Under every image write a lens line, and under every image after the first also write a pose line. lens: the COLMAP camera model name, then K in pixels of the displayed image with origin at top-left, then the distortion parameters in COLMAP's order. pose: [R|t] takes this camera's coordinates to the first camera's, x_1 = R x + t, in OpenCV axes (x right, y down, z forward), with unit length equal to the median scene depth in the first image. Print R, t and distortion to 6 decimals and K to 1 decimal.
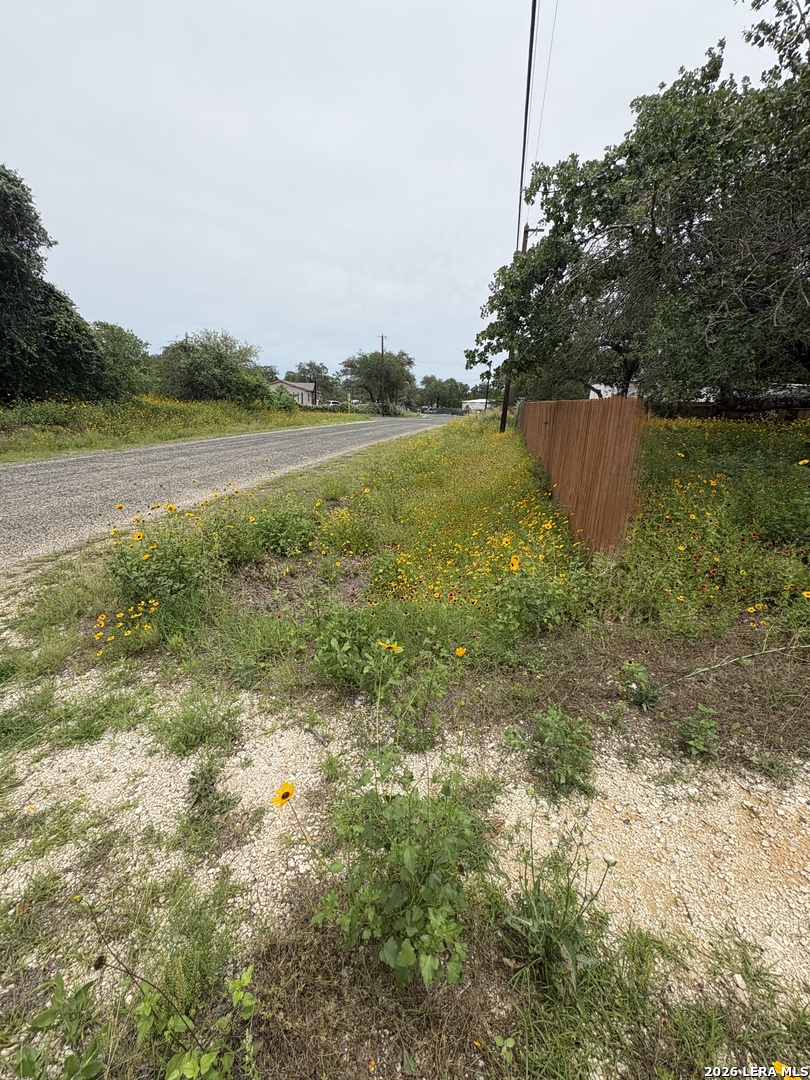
lens RADIAL K [[430.5, 0, 405.0], [0, 430.5, 540.0], [0, 0, 1]] dist [0.001512, -0.000254]
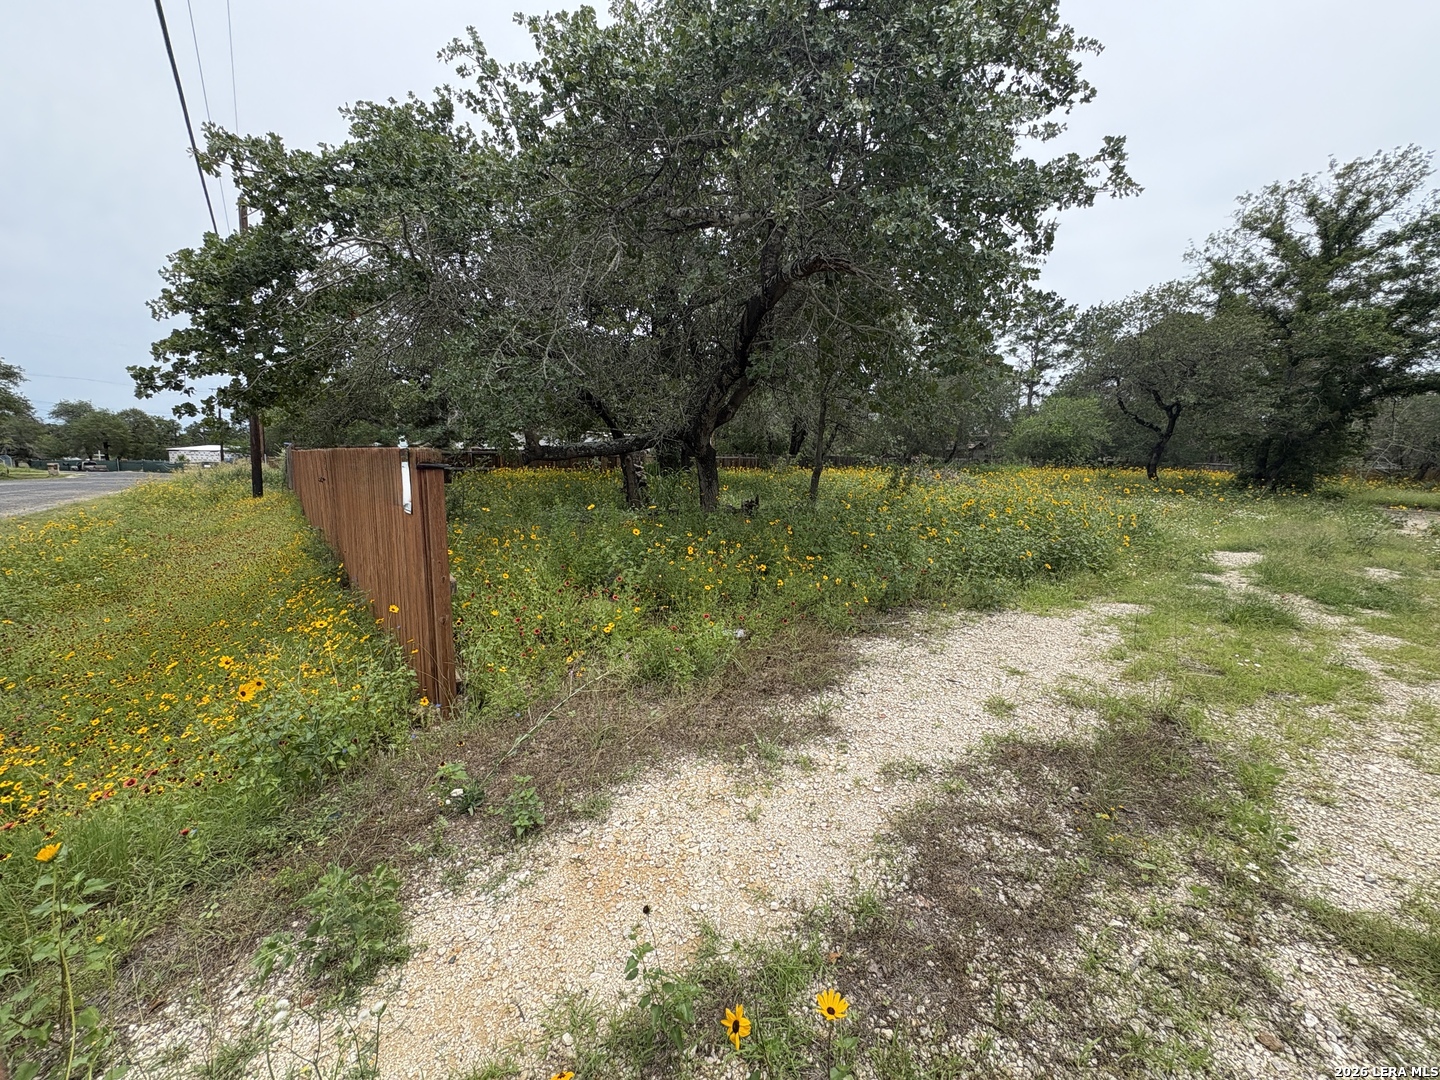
lens RADIAL K [[574.0, 0, 721.1], [0, 574.0, 537.9], [0, 0, 1]] dist [0.001512, -0.000254]
pose [[0.633965, -0.118715, 0.764196, 0.034759], [0.237081, 0.970404, -0.045929, 0.019348], [-0.736126, 0.210294, 0.643347, -0.069236]]
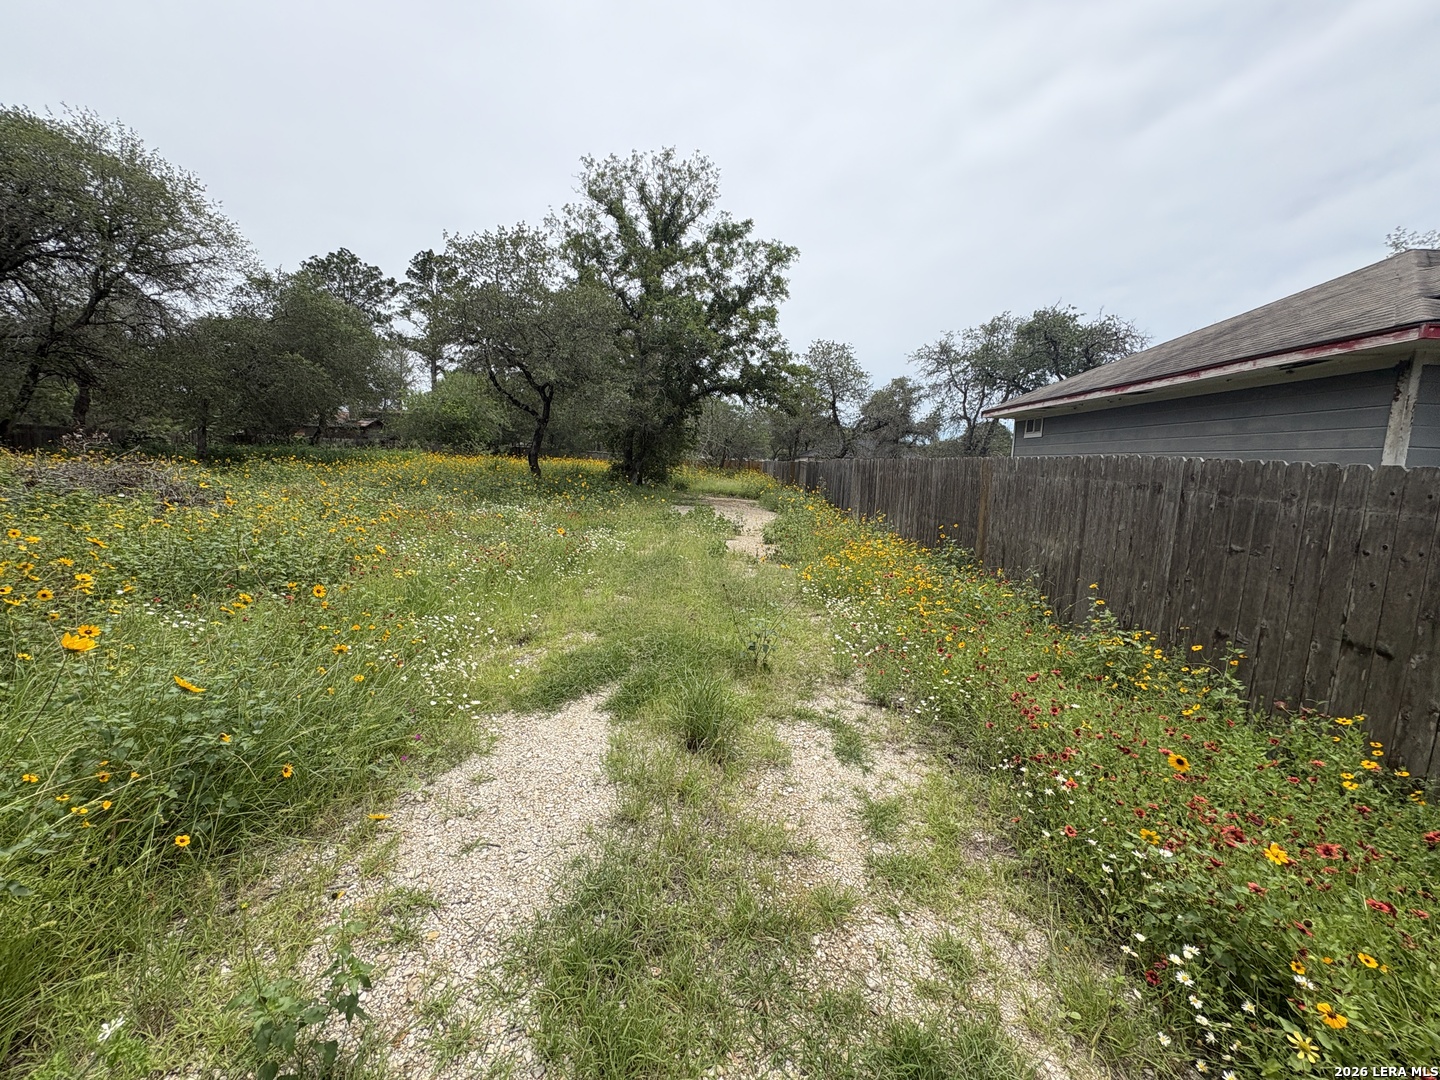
lens RADIAL K [[574.0, 0, 721.1], [0, 574.0, 537.9], [0, 0, 1]] dist [0.001512, -0.000254]
pose [[-0.206429, -0.169488, 0.963670, 1.610690], [0.255695, 0.941315, 0.220330, 0.055673], [-0.944461, 0.291889, -0.150978, -0.226588]]
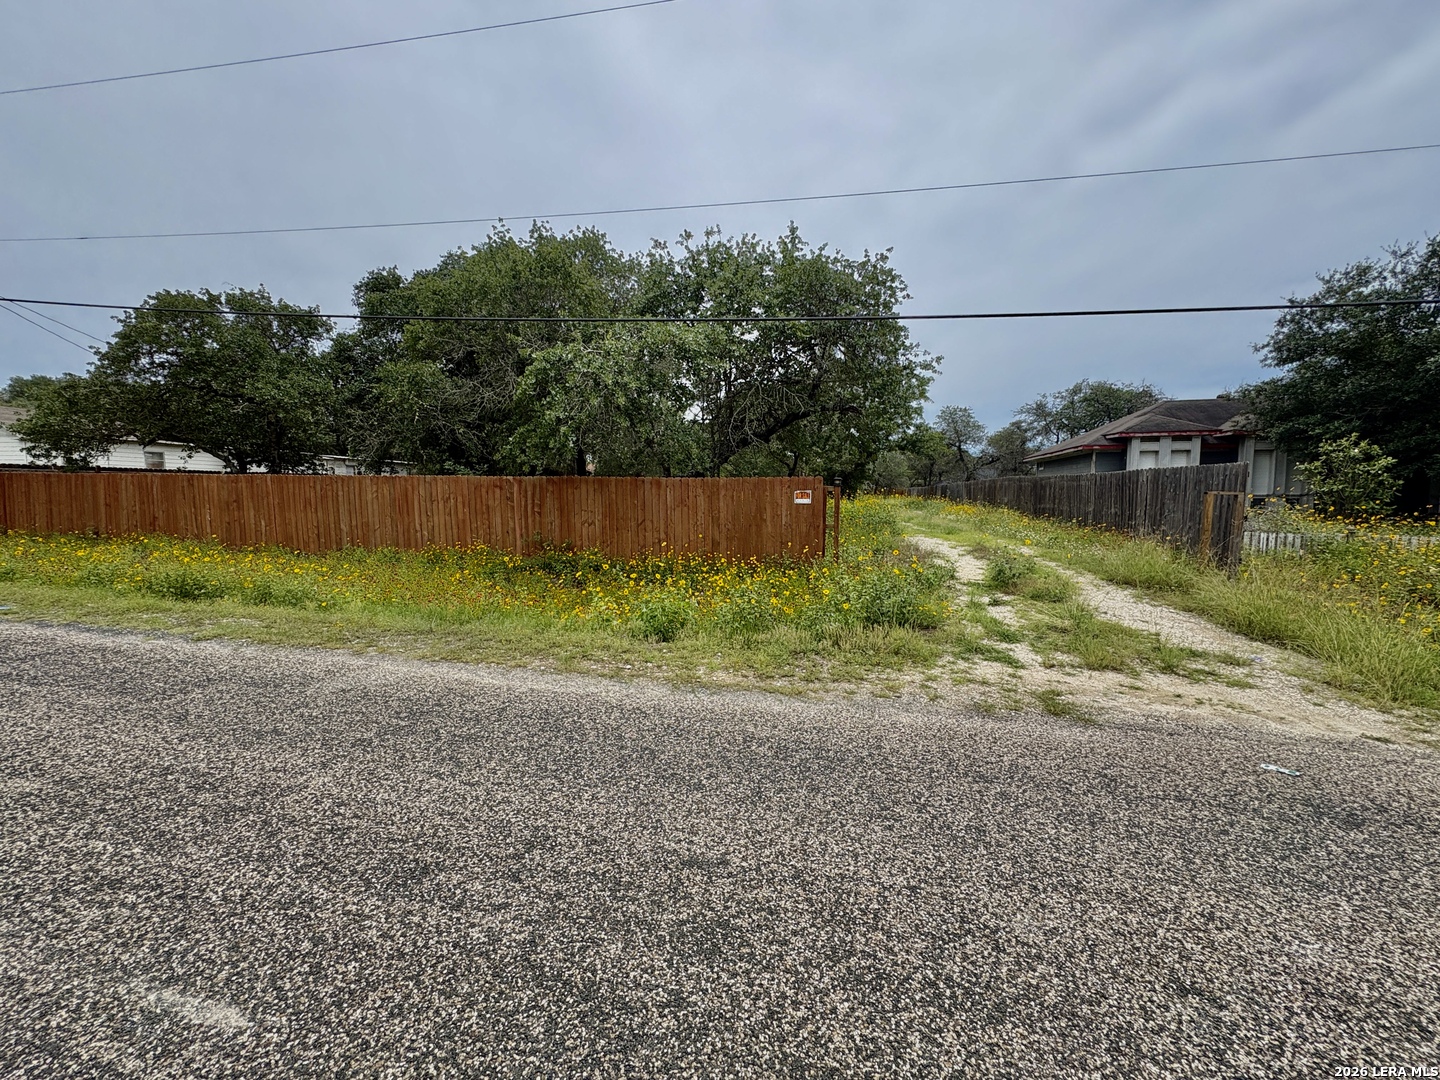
lens RADIAL K [[574.0, 0, 721.1], [0, 574.0, 537.9], [0, 0, 1]] dist [0.001512, -0.000254]
pose [[0.007189, -0.108877, 0.994029, -1.632327], [0.297342, 0.949325, 0.101830, -0.316201], [-0.954744, 0.294834, 0.039198, 0.930722]]
